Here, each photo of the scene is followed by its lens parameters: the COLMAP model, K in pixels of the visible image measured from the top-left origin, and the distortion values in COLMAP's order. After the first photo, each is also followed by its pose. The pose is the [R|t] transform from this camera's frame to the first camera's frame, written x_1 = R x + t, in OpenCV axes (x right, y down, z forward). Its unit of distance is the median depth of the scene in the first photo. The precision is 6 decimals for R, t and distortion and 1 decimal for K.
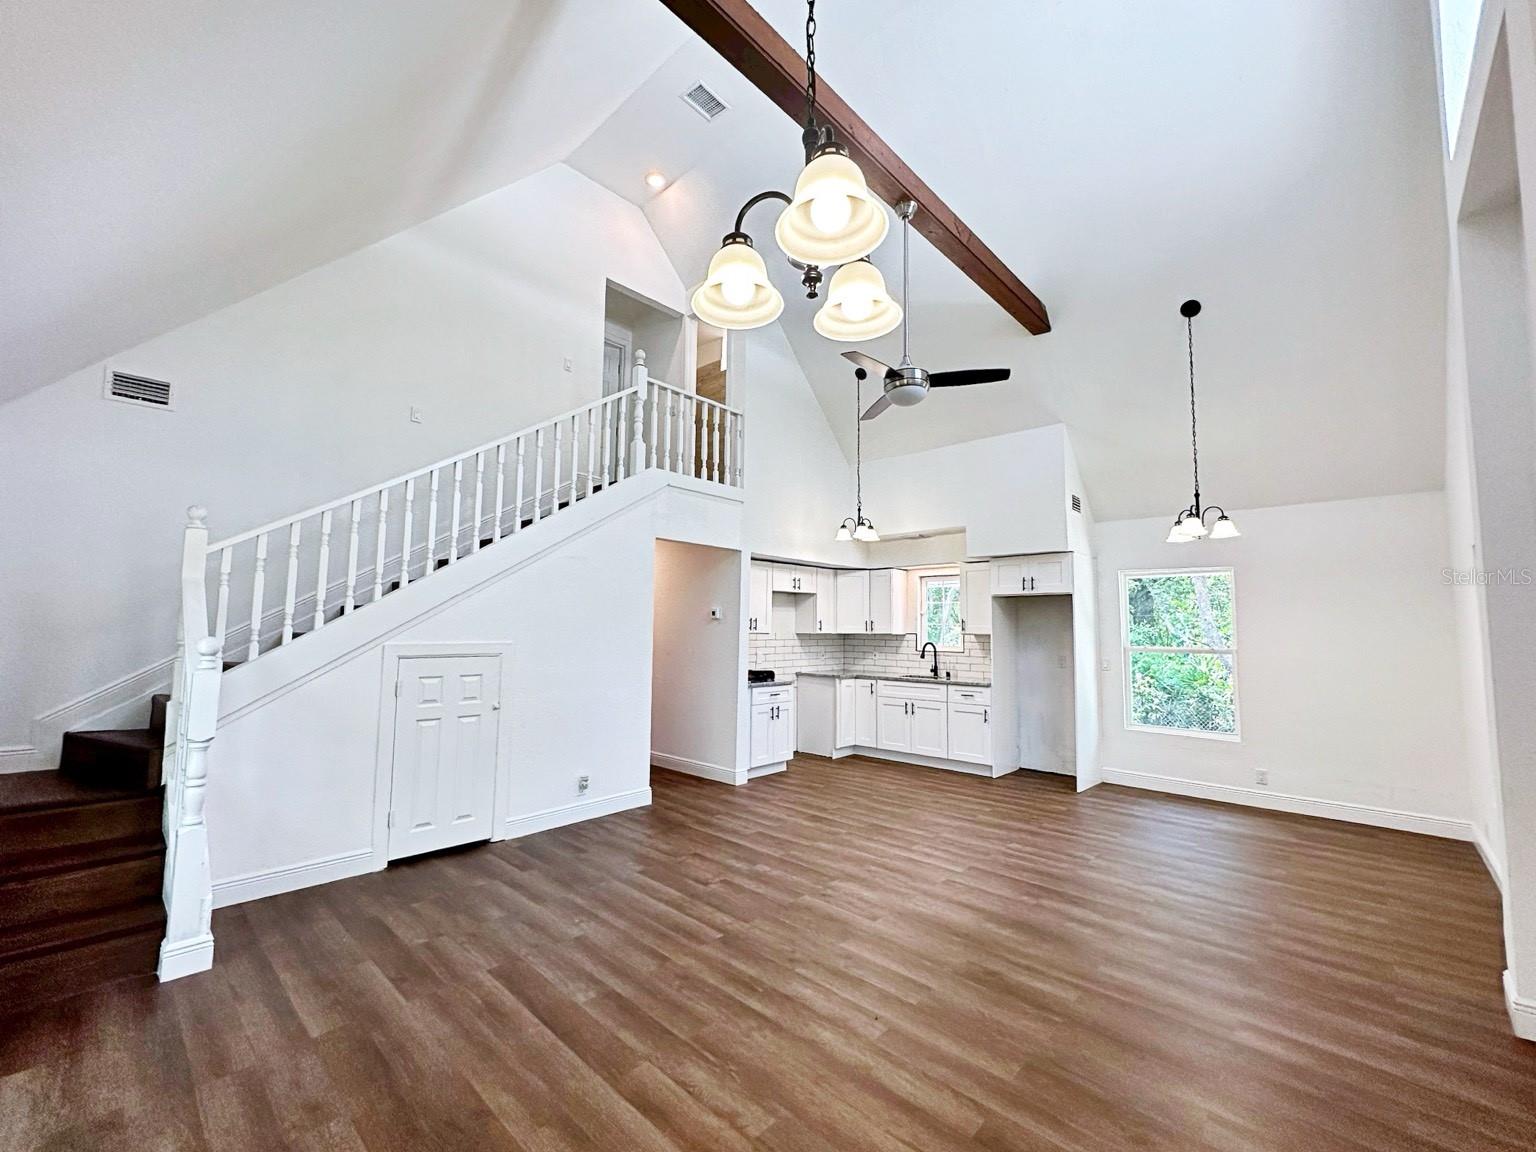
lens RADIAL K [[633.5, 0, 766.5], [0, 633.5, 576.8], [0, 0, 1]] dist [-0.002142, 0.000279]
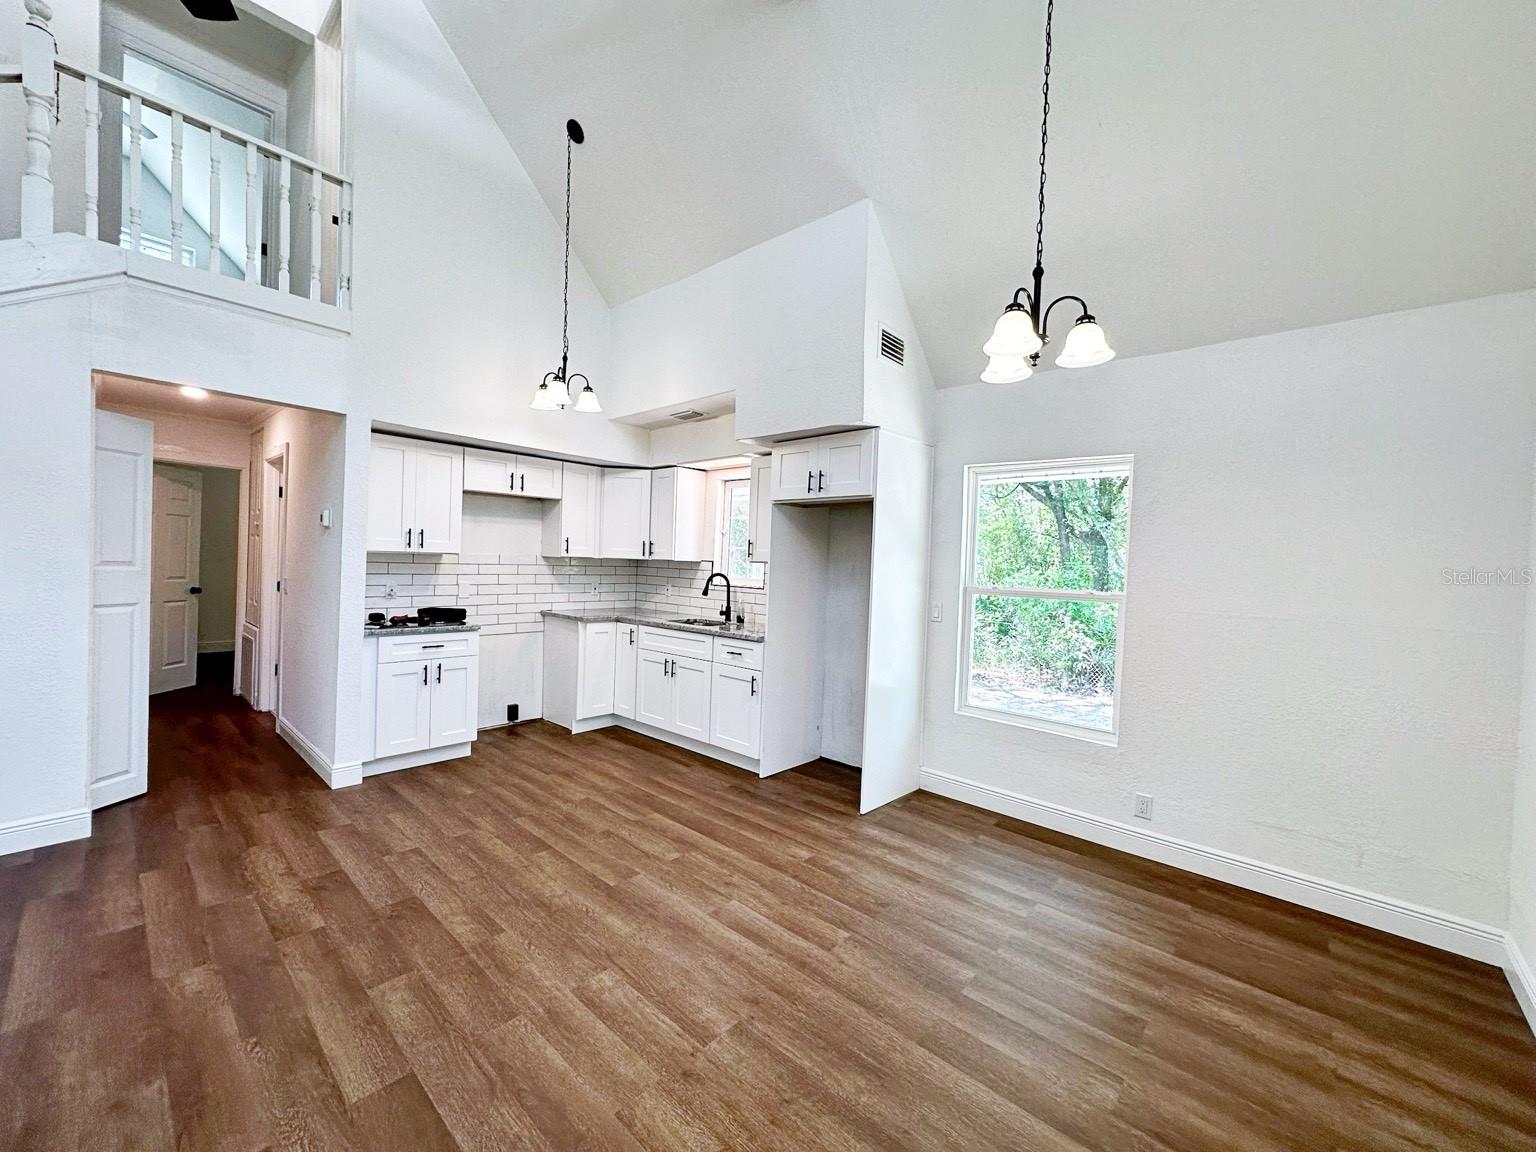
lens RADIAL K [[612.2, 0, 766.8], [0, 612.2, 576.9], [0, 0, 1]] dist [-0.002461, 0.000745]
pose [[0.999554, 0.023457, 0.018485, 0.361111], [-0.025306, 0.993923, 0.107125, 0.041237], [-0.015860, -0.107545, 0.994074, 0.398599]]
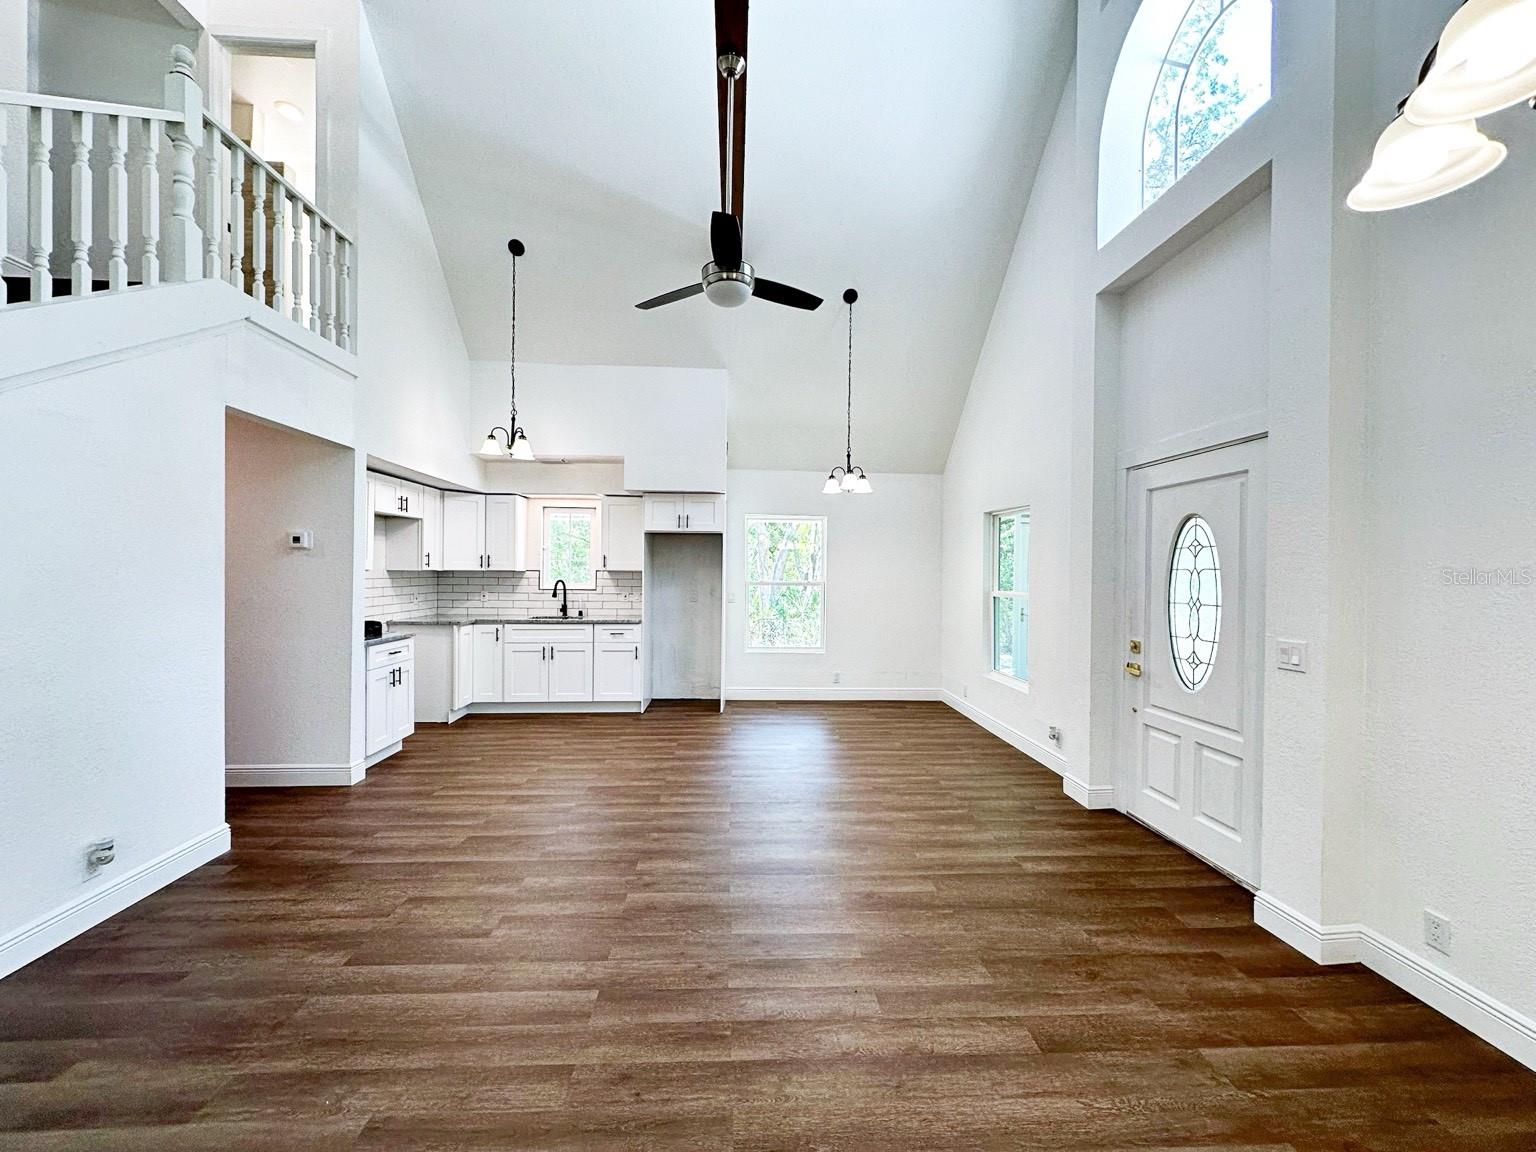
lens RADIAL K [[612.2, 0, 766.8], [0, 612.2, 576.9], [0, 0, 1]] dist [-0.002461, 0.000745]
pose [[0.688879, -0.009563, 0.724813, -0.215297], [-0.061955, 0.995477, 0.072018, 0.021038], [-0.722224, -0.094517, 0.685171, 0.218052]]
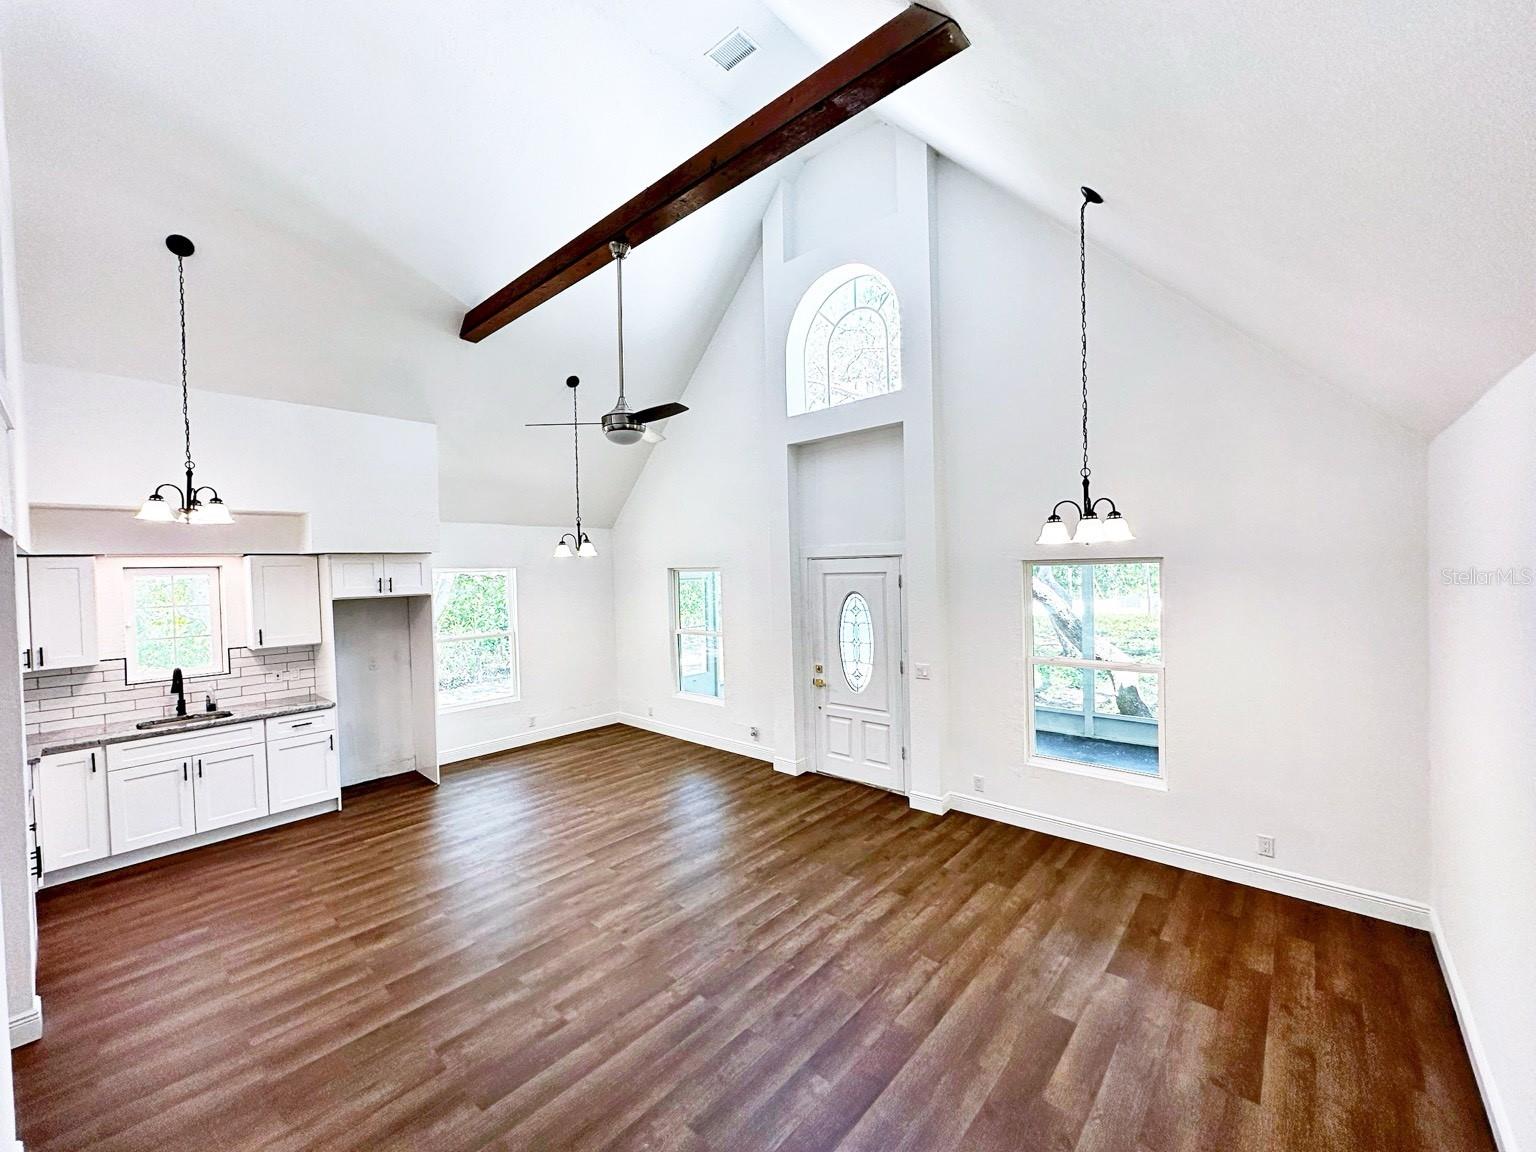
lens RADIAL K [[612.2, 0, 766.8], [0, 612.2, 576.9], [0, 0, 1]] dist [-0.002461, 0.000745]
pose [[-0.029920, -0.027118, 0.999184, -0.499698], [-0.056746, 0.998066, 0.025388, -0.055701], [-0.997940, -0.055940, -0.031401, 0.480568]]
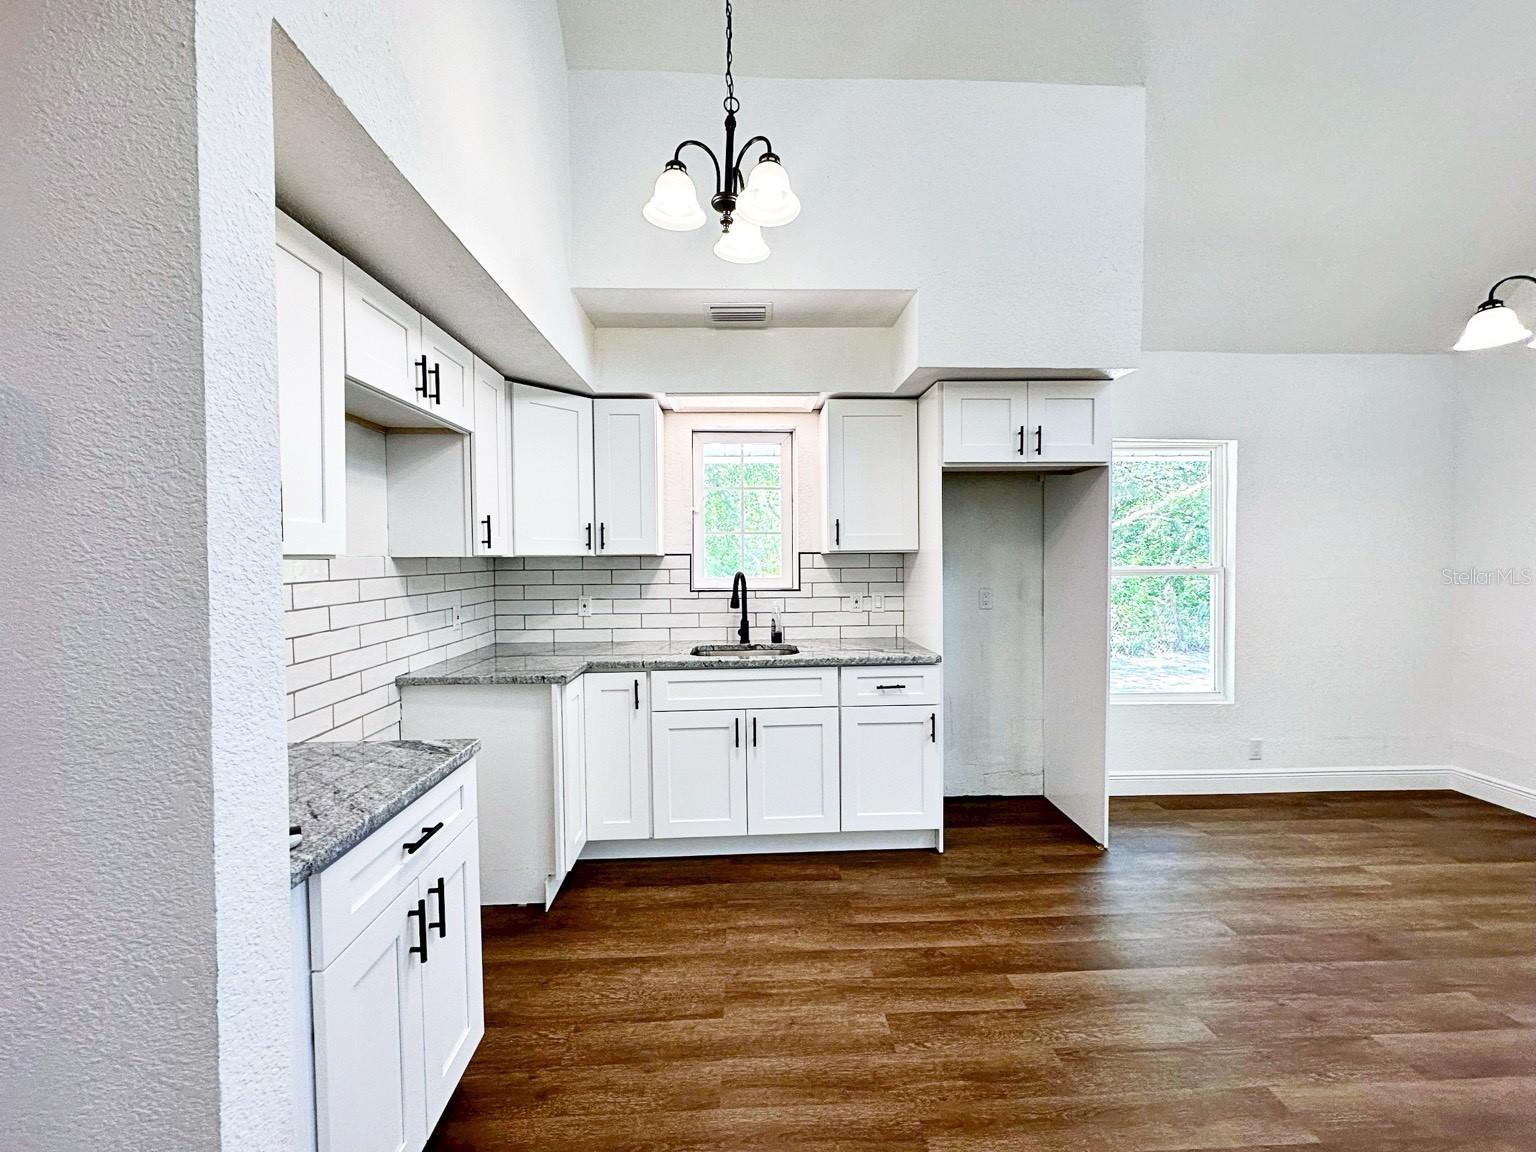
lens RADIAL K [[612.2, 0, 766.8], [0, 612.2, 576.9], [0, 0, 1]] dist [-0.002461, 0.000745]
pose [[0.699758, -0.038786, 0.713327, -0.052488], [-0.043868, 0.994308, 0.097098, 0.077136], [-0.713032, -0.099237, 0.694073, 0.824552]]
